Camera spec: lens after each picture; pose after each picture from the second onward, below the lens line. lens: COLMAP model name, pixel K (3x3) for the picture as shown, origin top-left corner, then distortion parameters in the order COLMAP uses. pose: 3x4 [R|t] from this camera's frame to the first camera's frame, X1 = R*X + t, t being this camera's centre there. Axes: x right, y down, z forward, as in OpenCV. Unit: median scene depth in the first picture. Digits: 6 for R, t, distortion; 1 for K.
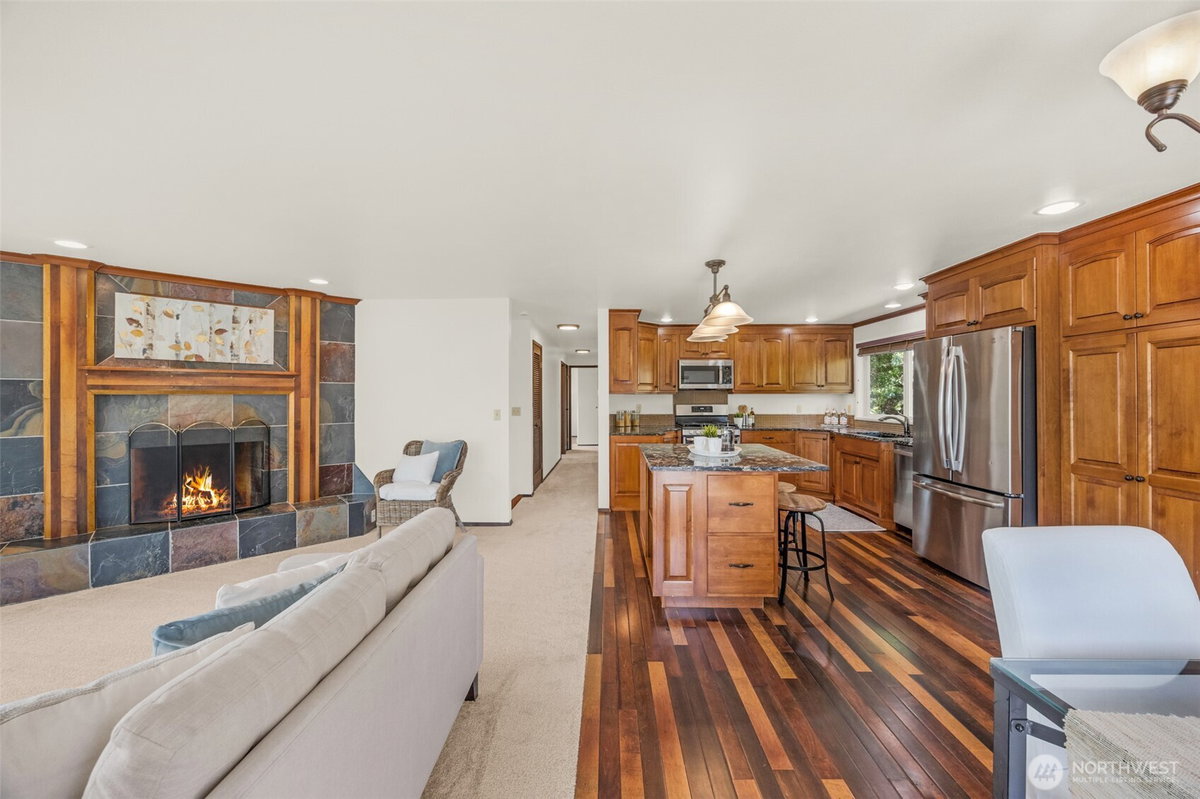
lens RADIAL K [[451.1, 0, 588.4], [0, 451.1, 395.0], [0, 0, 1]] dist [0.000108, -0.000204]
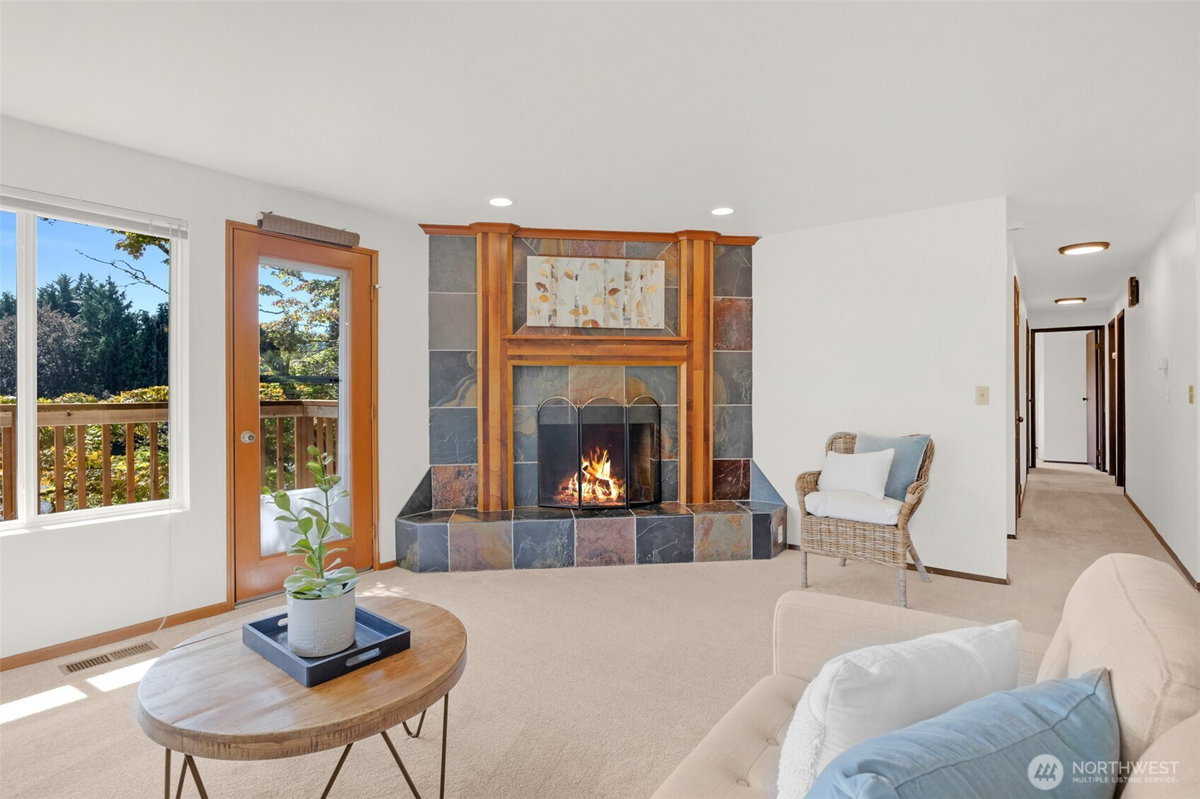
lens RADIAL K [[575.2, 0, 599.9], [0, 575.2, 392.9], [0, 0, 1]] dist [-0.010890, 0.000207]
pose [[0.813207, 0.005342, -0.581950, -0.204746], [0.000906, 0.999945, 0.010444, 0.037697], [0.581974, -0.009020, 0.813158, 0.104036]]
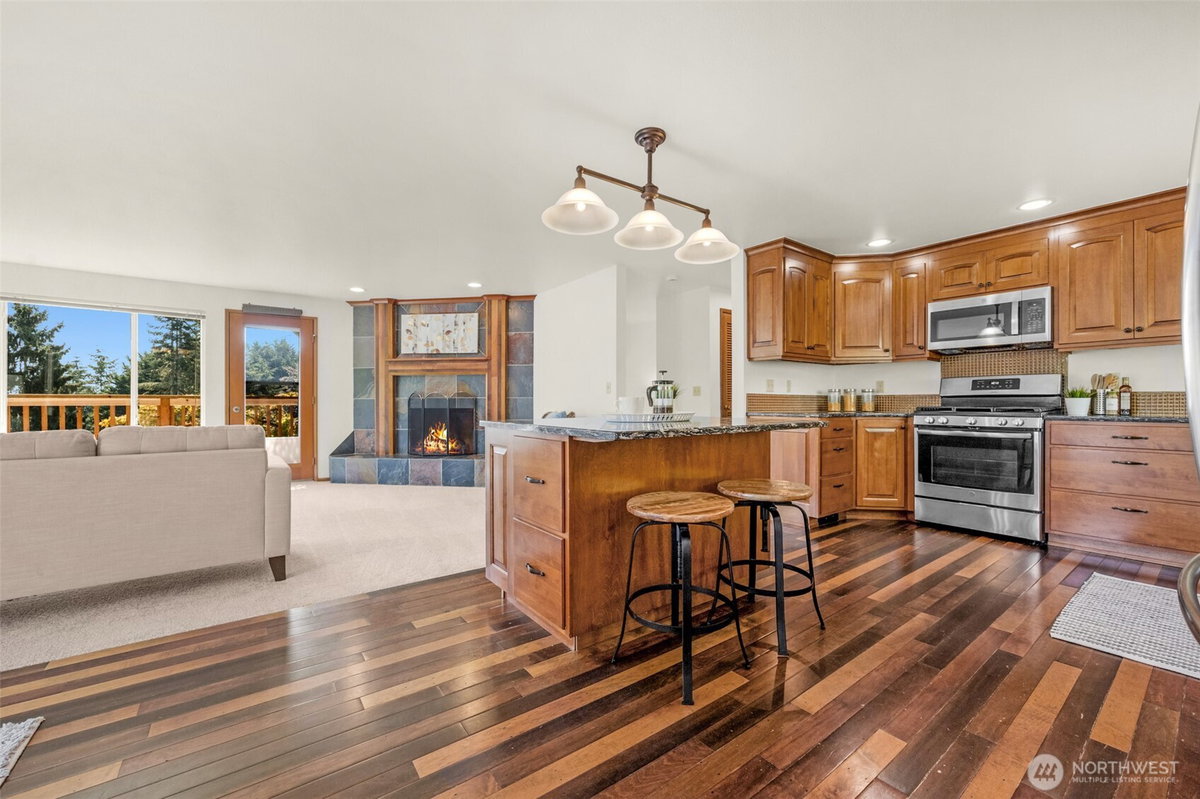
lens RADIAL K [[450.6, 0, 607.5], [0, 450.6, 404.0], [0, 0, 1]] dist [-0.000804, -0.000188]
pose [[0.636858, 0.002182, -0.770978, 0.646663], [0.004622, 0.999967, 0.006648, 0.085447], [0.770967, -0.007797, 0.636827, 0.452714]]
